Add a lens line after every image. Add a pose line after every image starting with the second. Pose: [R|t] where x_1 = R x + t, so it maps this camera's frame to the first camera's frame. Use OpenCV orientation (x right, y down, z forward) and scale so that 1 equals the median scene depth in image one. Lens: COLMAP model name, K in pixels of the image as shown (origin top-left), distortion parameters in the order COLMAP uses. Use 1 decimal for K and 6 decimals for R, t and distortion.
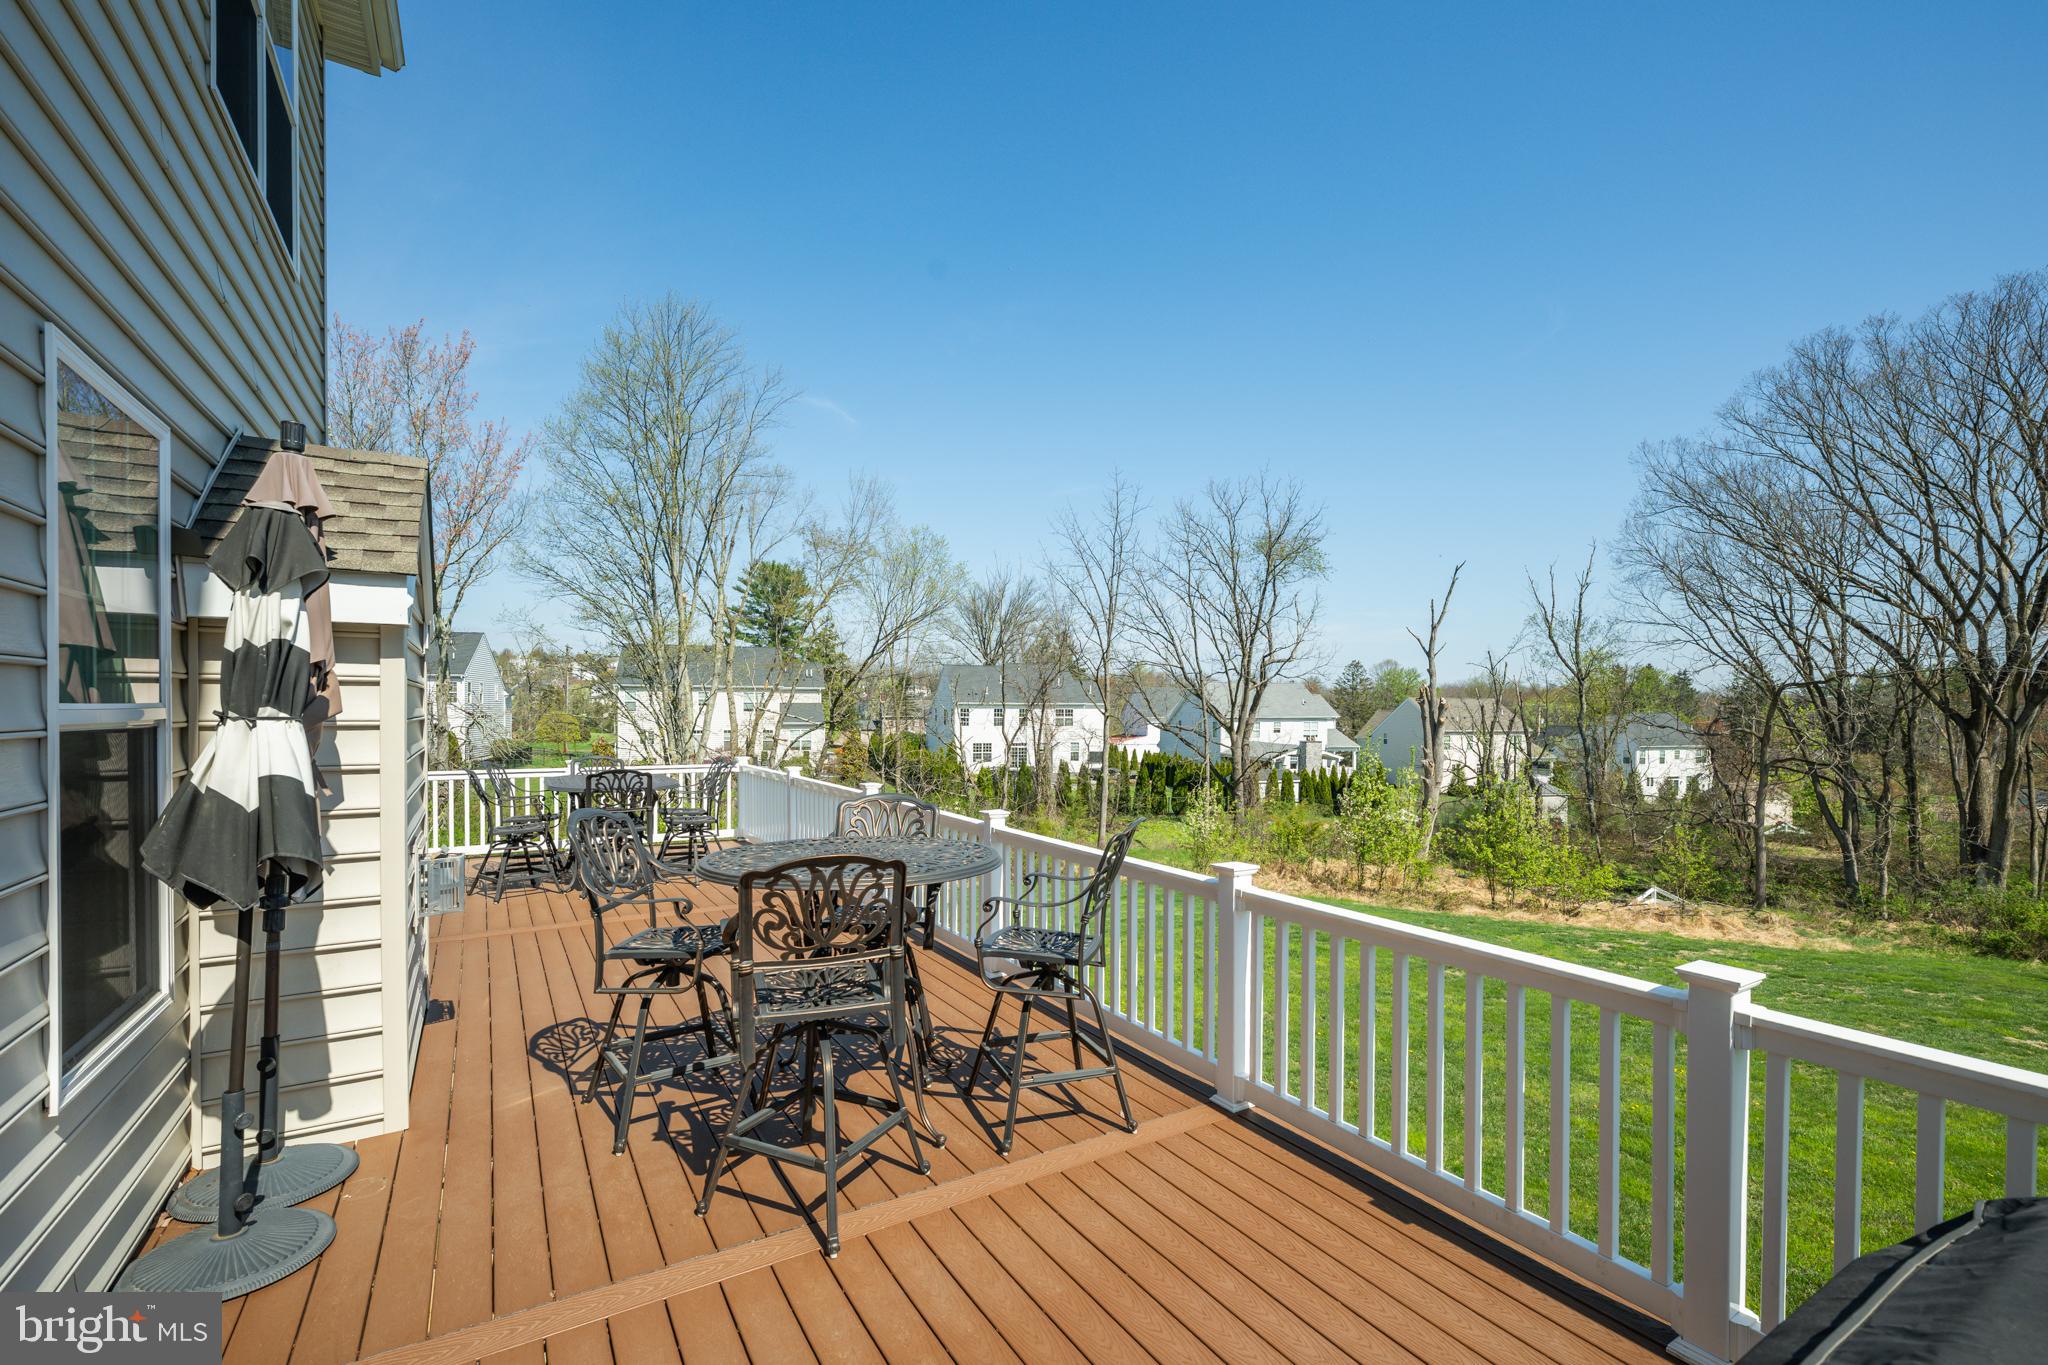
lens RADIAL K [[894.6, 0, 1033.3], [0, 894.6, 719.1], [0, 0, 1]] dist [-0.000585, -0.000046]
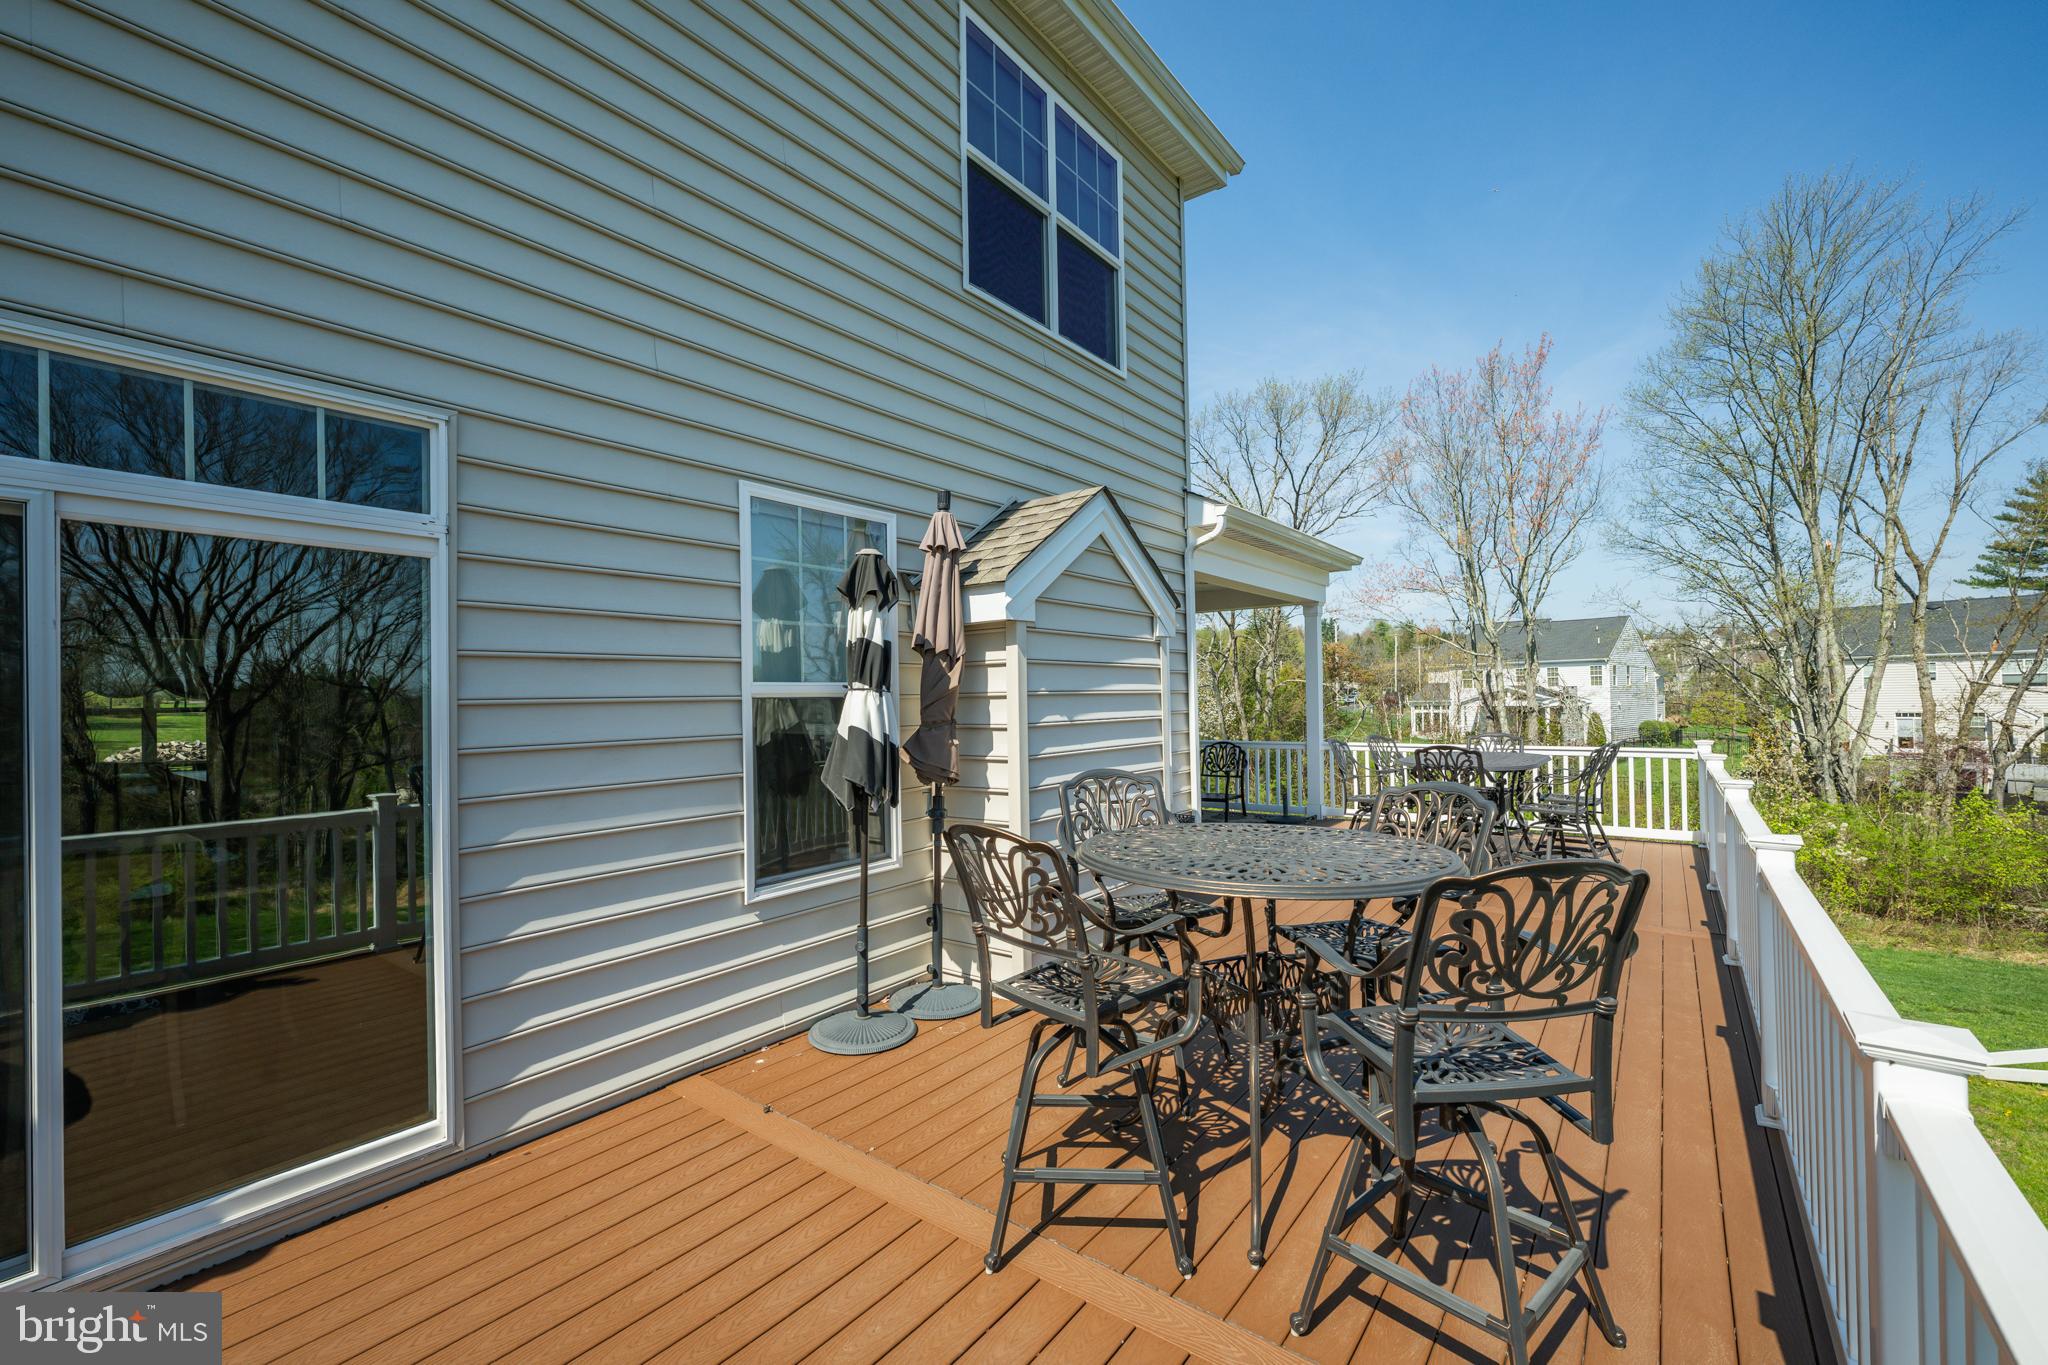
lens RADIAL K [[841.8, 0, 1024.0], [0, 841.8, 682.5], [0, 0, 1]] dist [-0.000616, 0.000067]
pose [[0.360343, -0.030044, -0.932336, 0.147806], [0.007795, 0.999543, -0.029197, 0.007837], [0.932787, 0.003253, 0.360413, 0.178594]]
